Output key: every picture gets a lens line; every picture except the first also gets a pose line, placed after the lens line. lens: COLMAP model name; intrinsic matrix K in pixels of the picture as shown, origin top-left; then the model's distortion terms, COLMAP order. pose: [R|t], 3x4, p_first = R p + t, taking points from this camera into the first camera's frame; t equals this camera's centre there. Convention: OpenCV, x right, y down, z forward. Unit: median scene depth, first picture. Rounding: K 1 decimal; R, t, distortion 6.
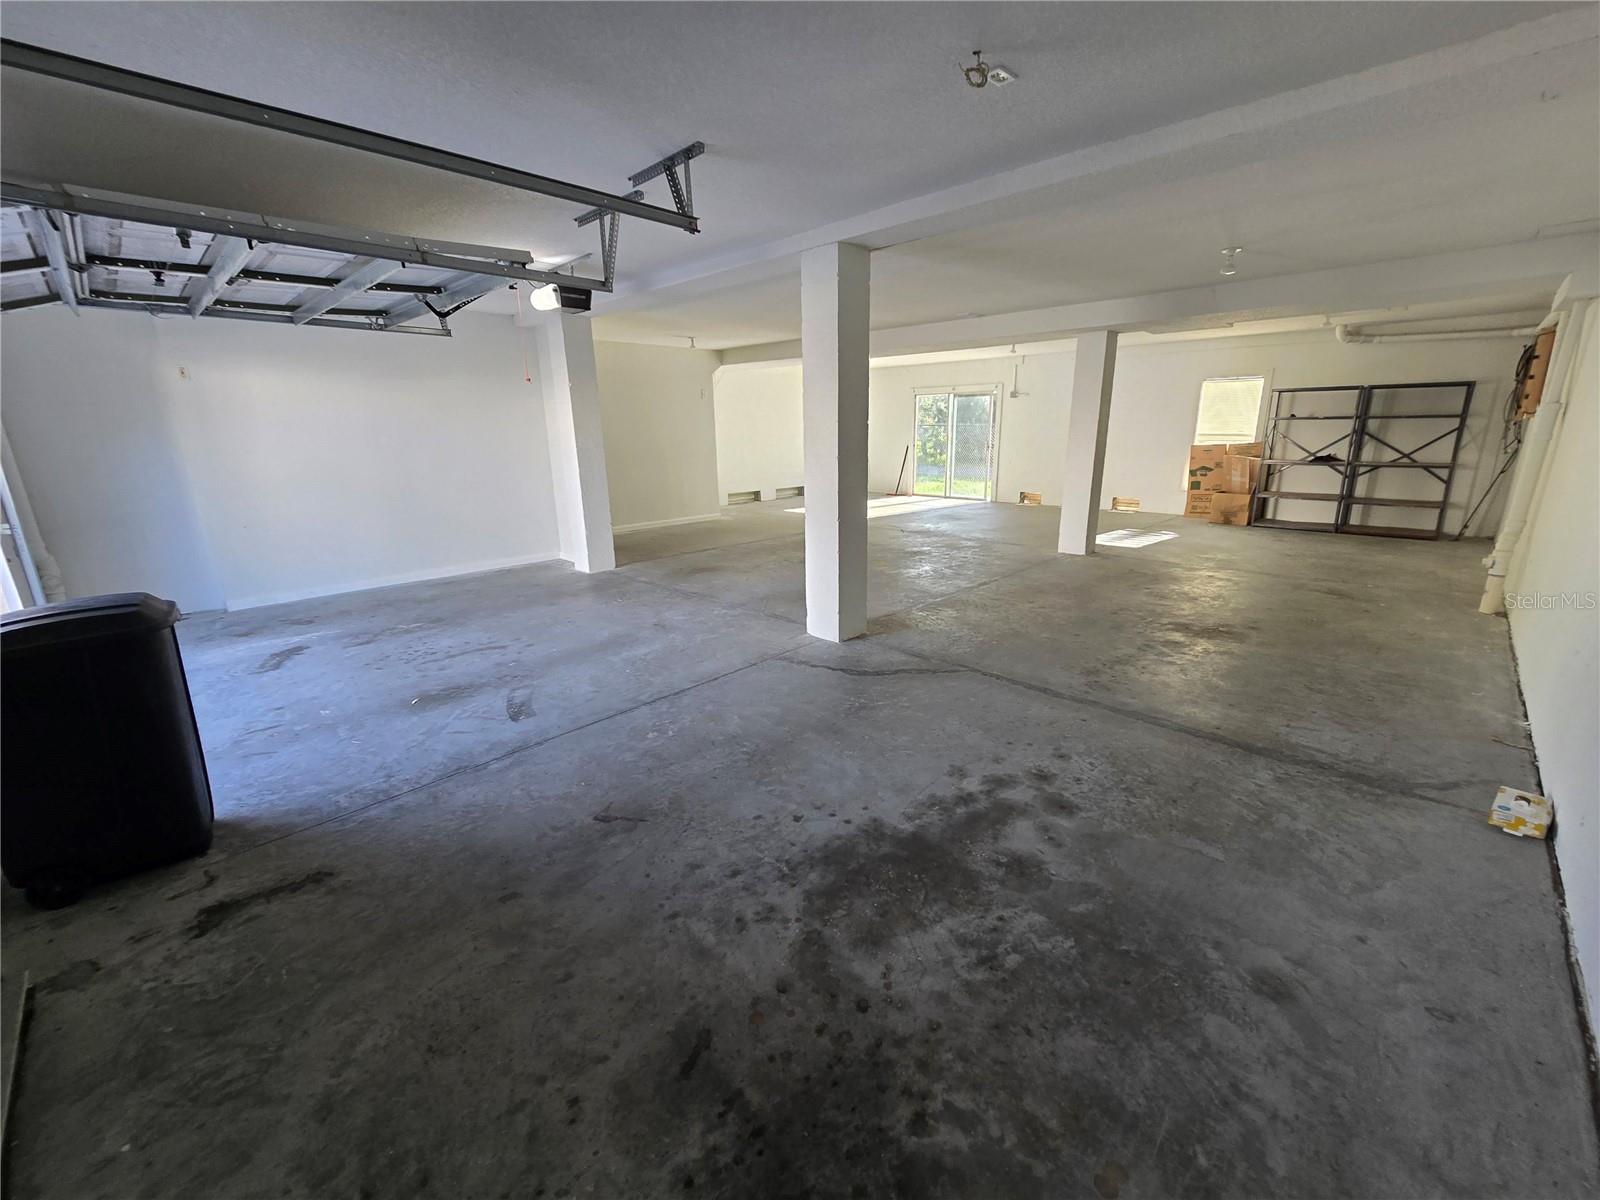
lens RADIAL K [[657.7, 0, 806.9], [0, 657.7, 602.1], [0, 0, 1]] dist [-0.003014, 0.000388]
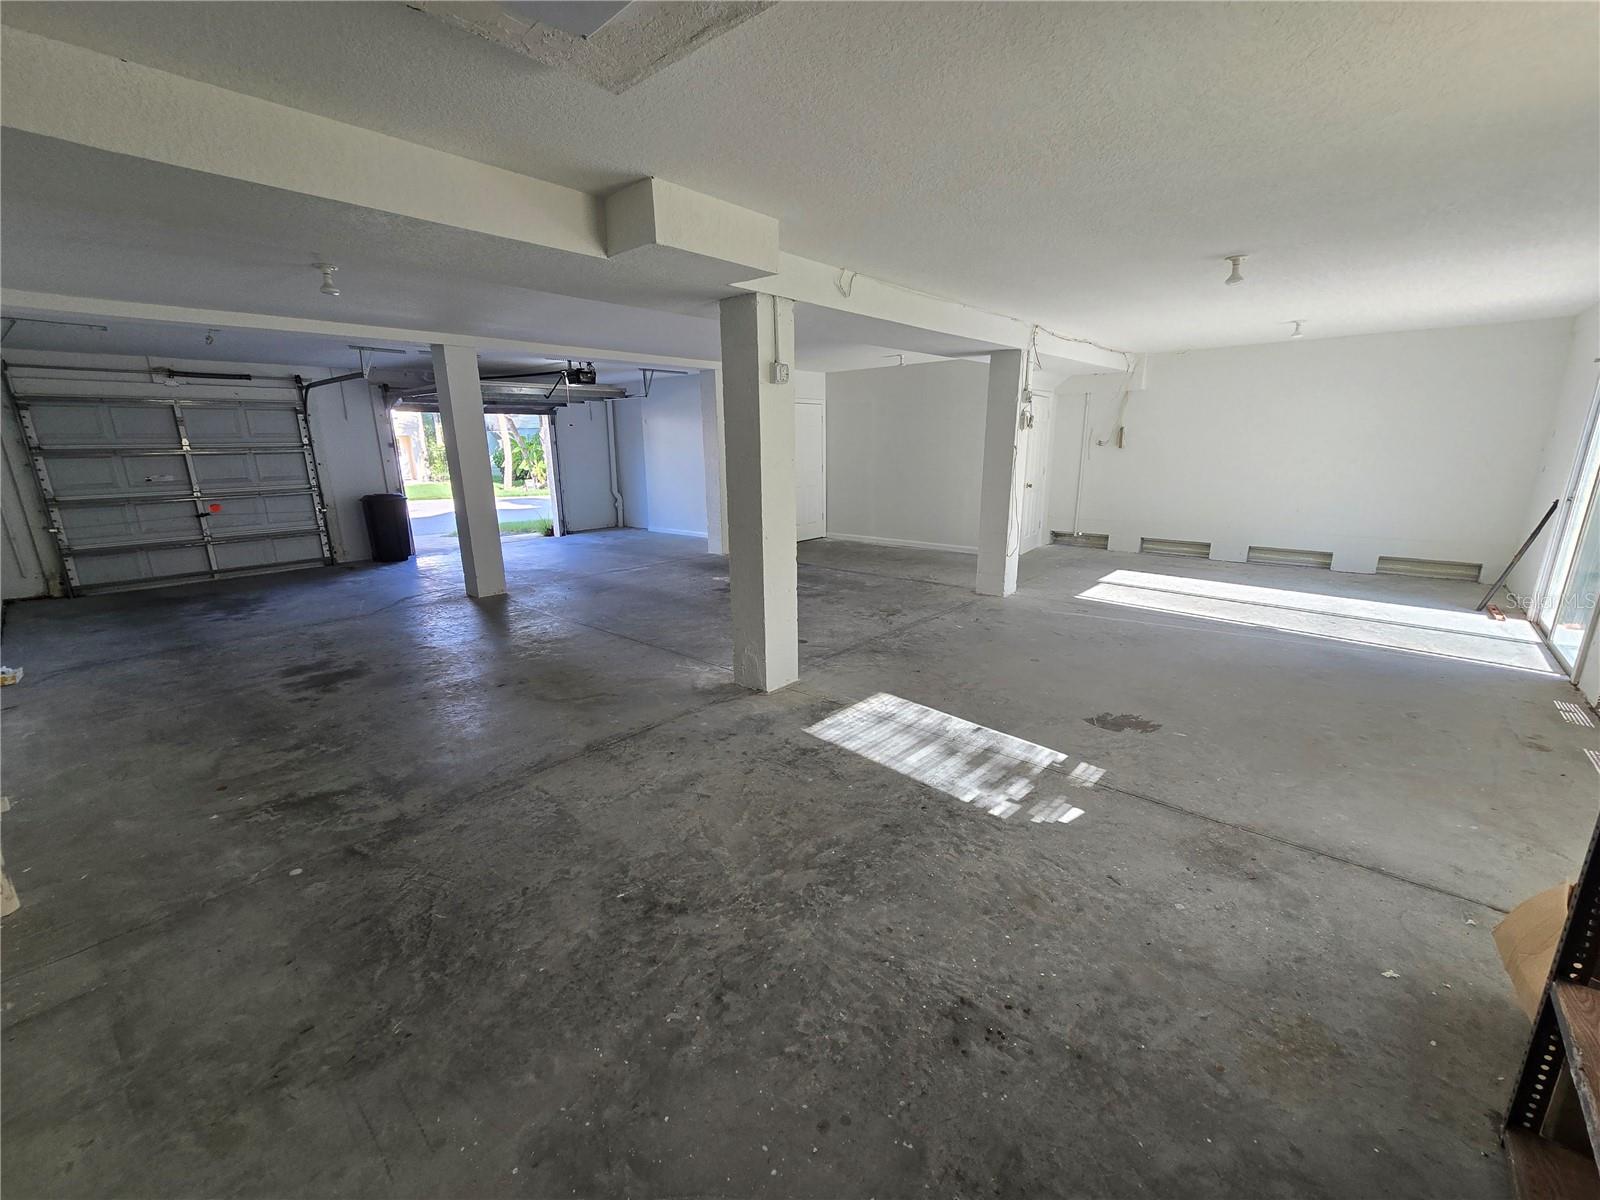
lens RADIAL K [[657.7, 0, 803.0], [0, 657.7, 606.4], [0, 0, 1]] dist [-0.003014, 0.000388]
pose [[0.053117, 0.256844, -0.964992, 2.185078], [-0.245652, 0.940021, 0.236677, -0.646178], [0.967902, 0.224481, 0.113025, 2.169608]]
